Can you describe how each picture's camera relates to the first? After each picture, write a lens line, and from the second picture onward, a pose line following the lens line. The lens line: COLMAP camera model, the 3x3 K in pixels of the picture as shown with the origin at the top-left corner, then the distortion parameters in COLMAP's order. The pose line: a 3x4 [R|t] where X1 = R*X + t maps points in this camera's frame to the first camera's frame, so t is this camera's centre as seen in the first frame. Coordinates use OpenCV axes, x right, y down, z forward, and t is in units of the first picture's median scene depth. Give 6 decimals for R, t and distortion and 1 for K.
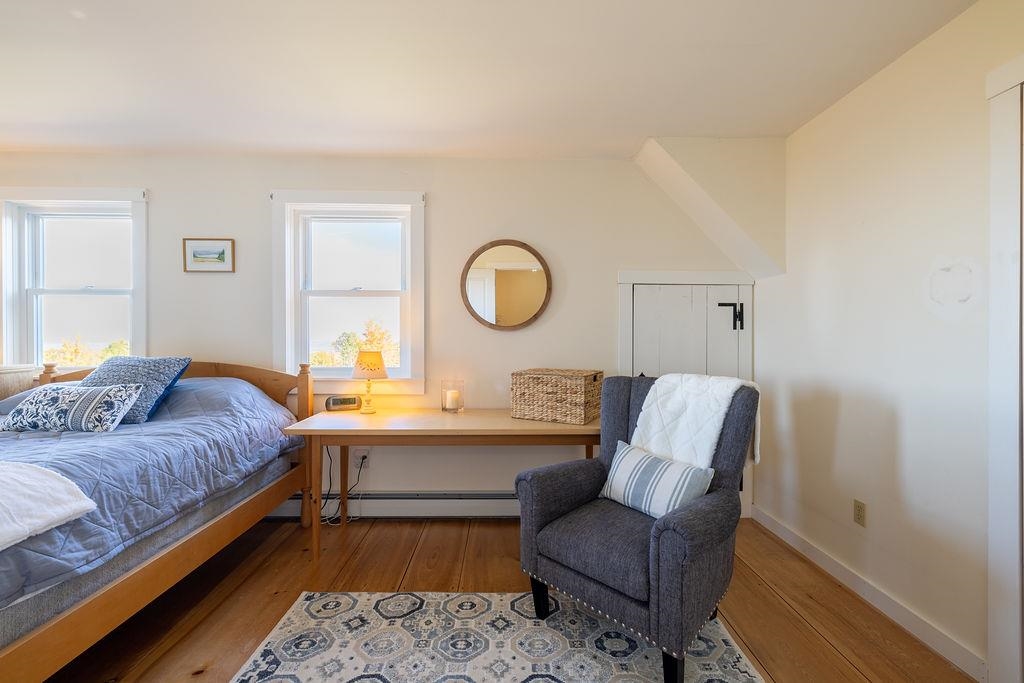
lens RADIAL K [[455.8, 0, 512.3], [0, 455.8, 338.2], [0, 0, 1]] dist [0.000974, 0.000439]
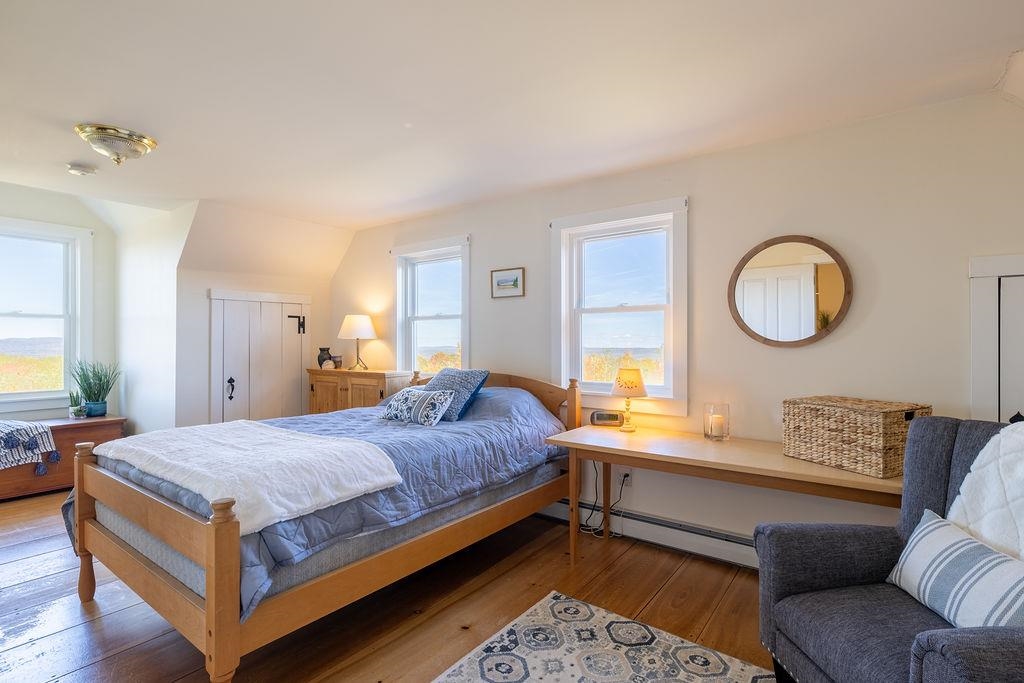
lens RADIAL K [[485.7, 0, 512.0], [0, 485.7, 341.5], [0, 0, 1]] dist [0.000664, 0.000276]
pose [[0.793045, -0.010151, -0.609079, 0.164662], [0.004435, 0.999931, -0.010891, -0.024871], [0.609147, 0.005936, 0.793035, 0.014766]]
